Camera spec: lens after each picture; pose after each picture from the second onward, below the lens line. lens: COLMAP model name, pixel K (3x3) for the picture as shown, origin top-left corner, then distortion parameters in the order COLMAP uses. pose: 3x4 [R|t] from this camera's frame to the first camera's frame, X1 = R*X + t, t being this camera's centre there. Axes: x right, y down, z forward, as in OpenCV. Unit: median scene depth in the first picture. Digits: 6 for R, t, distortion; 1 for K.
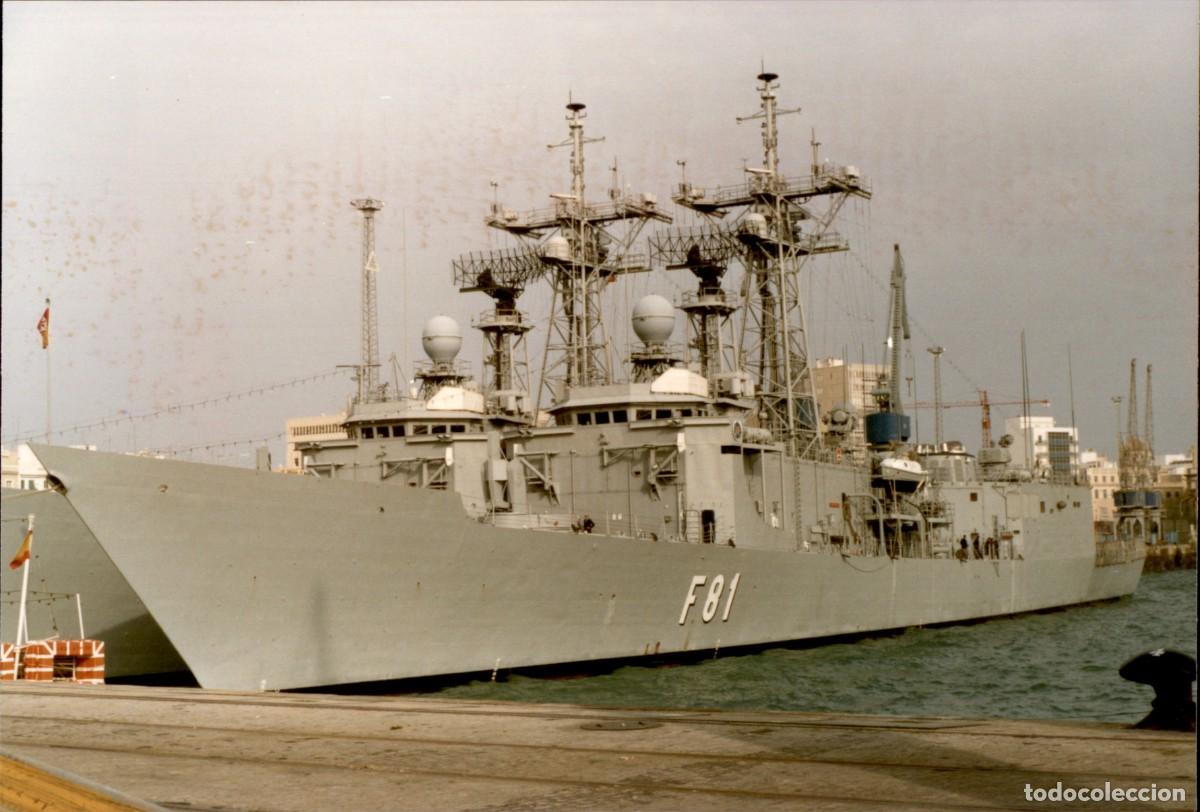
lens RADIAL K [[2191.2, 0, 600.0], [0, 2191.2, 406.0], [0, 0, 1]] dist [-0.033379, 0.163671]
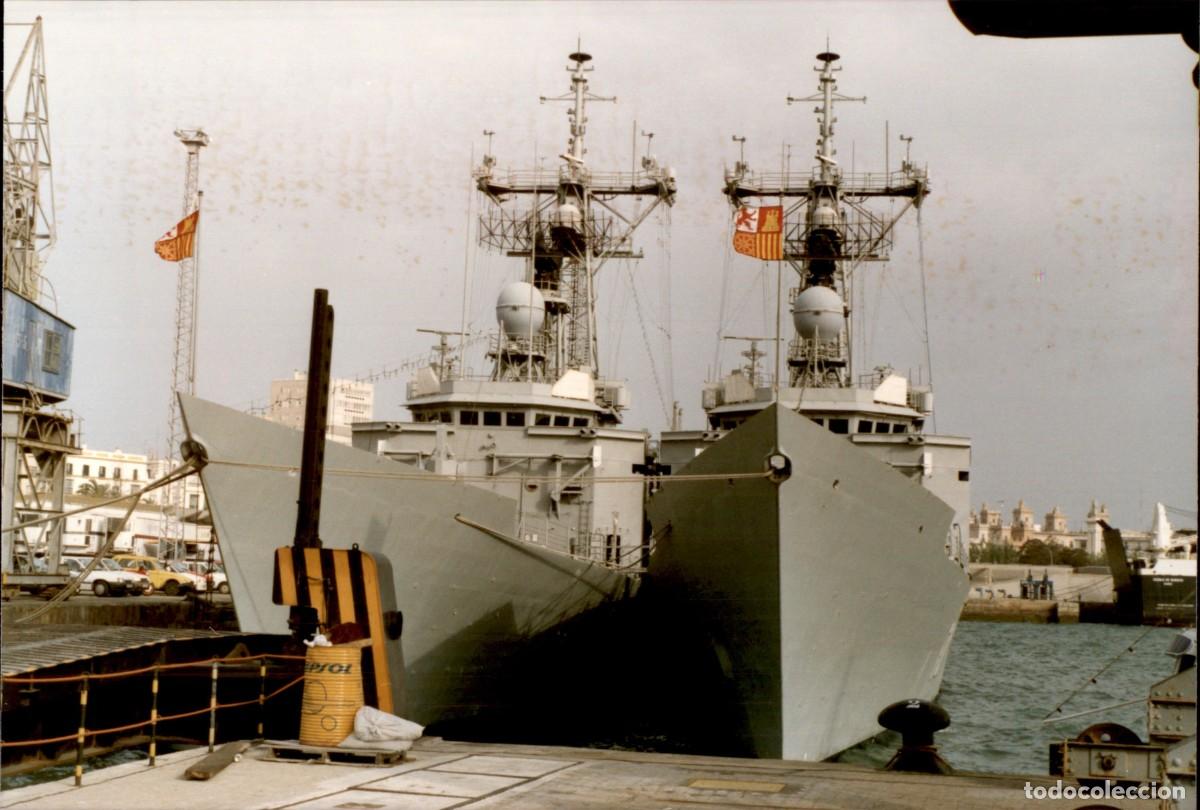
lens RADIAL K [[2191.2, 0, 600.0], [0, 2191.2, 405.0], [0, 0, 1]] dist [-0.033379, 0.163671]
pose [[0.908531, 0.090771, 0.407839, -0.317596], [-0.085917, 0.995843, -0.030245, 0.022685], [-0.408889, -0.007562, 0.912553, 0.198900]]
